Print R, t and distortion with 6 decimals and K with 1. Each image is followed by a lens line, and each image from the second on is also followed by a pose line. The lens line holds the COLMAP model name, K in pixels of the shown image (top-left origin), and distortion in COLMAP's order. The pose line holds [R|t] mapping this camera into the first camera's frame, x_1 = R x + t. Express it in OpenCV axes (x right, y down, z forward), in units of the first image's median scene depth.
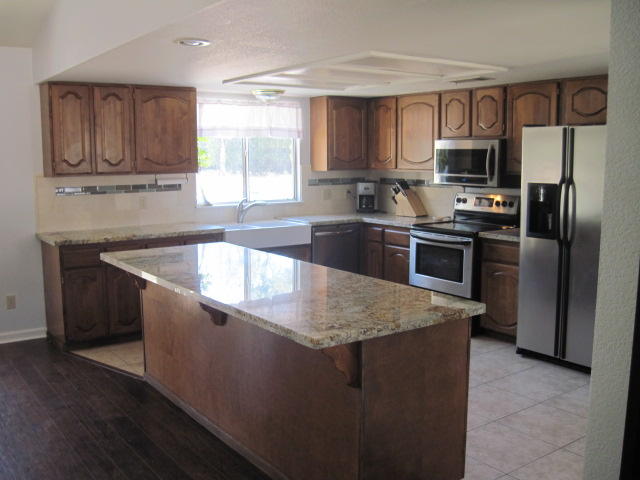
lens RADIAL K [[650.3, 0, 320.0], [0, 650.3, 240.0], [0, 0, 1]] dist [-0.120308, 0.013021]
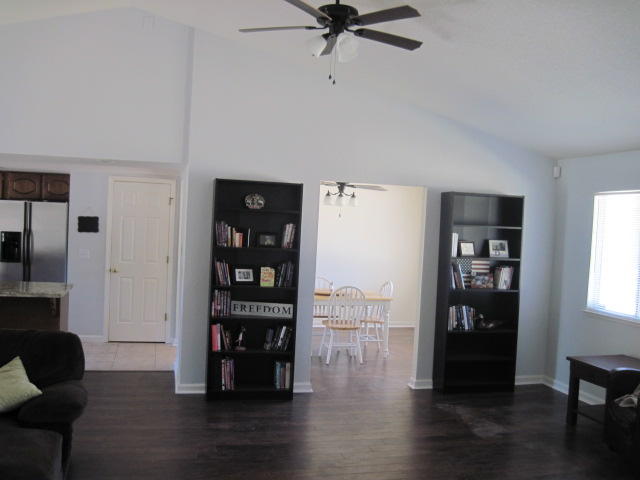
lens RADIAL K [[650.3, 0, 320.0], [0, 650.3, 240.0], [0, 0, 1]] dist [-0.120308, 0.013021]
pose [[0.350648, -0.011509, 0.936437, -0.841671], [0.071891, 0.997305, -0.014662, 0.019763], [-0.933744, 0.072462, 0.350530, -0.360221]]
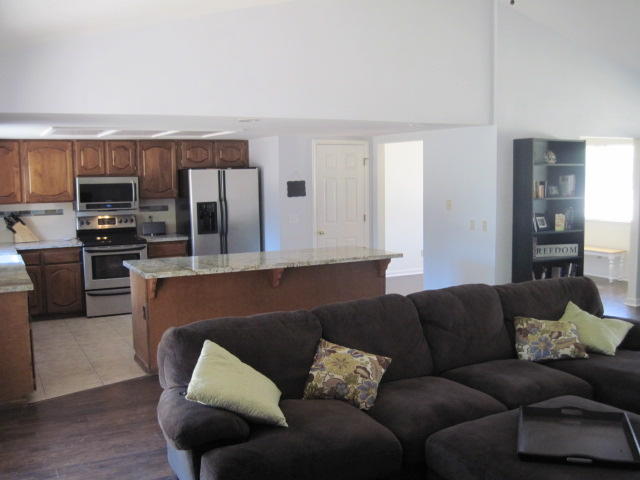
lens RADIAL K [[650.3, 0, 320.0], [0, 650.3, 240.0], [0, 0, 1]] dist [-0.120308, 0.013021]
pose [[0.113540, -0.097608, 0.988727, -1.126399], [0.141170, 0.986650, 0.081191, -0.071564], [-0.983453, 0.130361, 0.125803, 0.409743]]
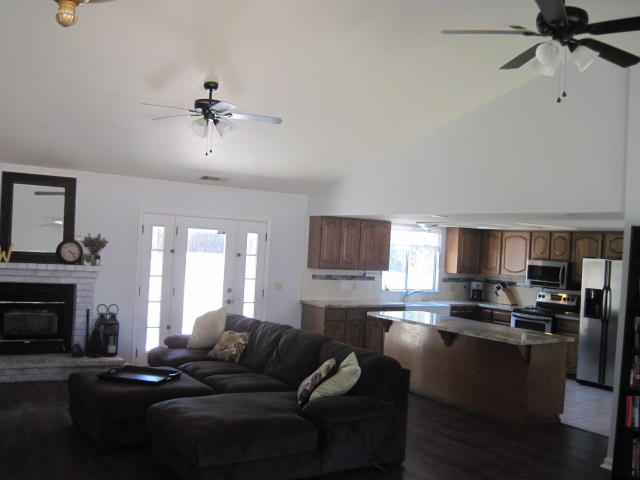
lens RADIAL K [[650.3, 0, 320.0], [0, 650.3, 240.0], [0, 0, 1]] dist [-0.120308, 0.013021]
pose [[0.997185, 0.058286, -0.047161, -0.308502], [-0.064187, 0.988738, -0.135197, 0.060924], [0.038749, 0.137843, 0.989696, -0.741010]]
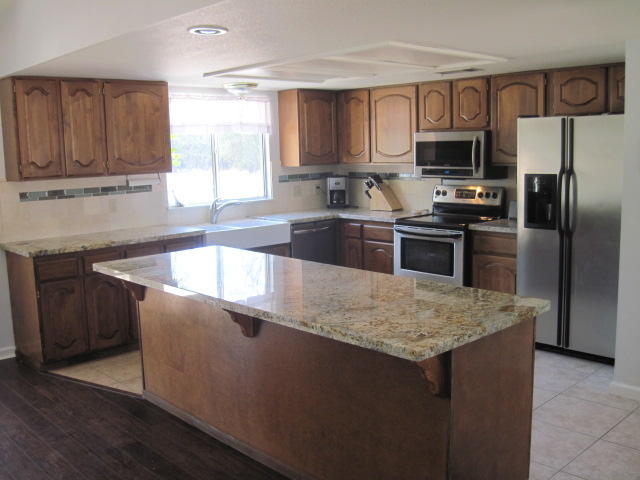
lens RADIAL K [[650.3, 0, 320.0], [0, 650.3, 240.0], [0, 0, 1]] dist [-0.120308, 0.013021]
pose [[0.990839, -0.039469, 0.129150, -0.105805], [0.038265, 0.999198, 0.011790, -0.008693], [-0.129512, -0.006740, 0.991555, 0.043181]]
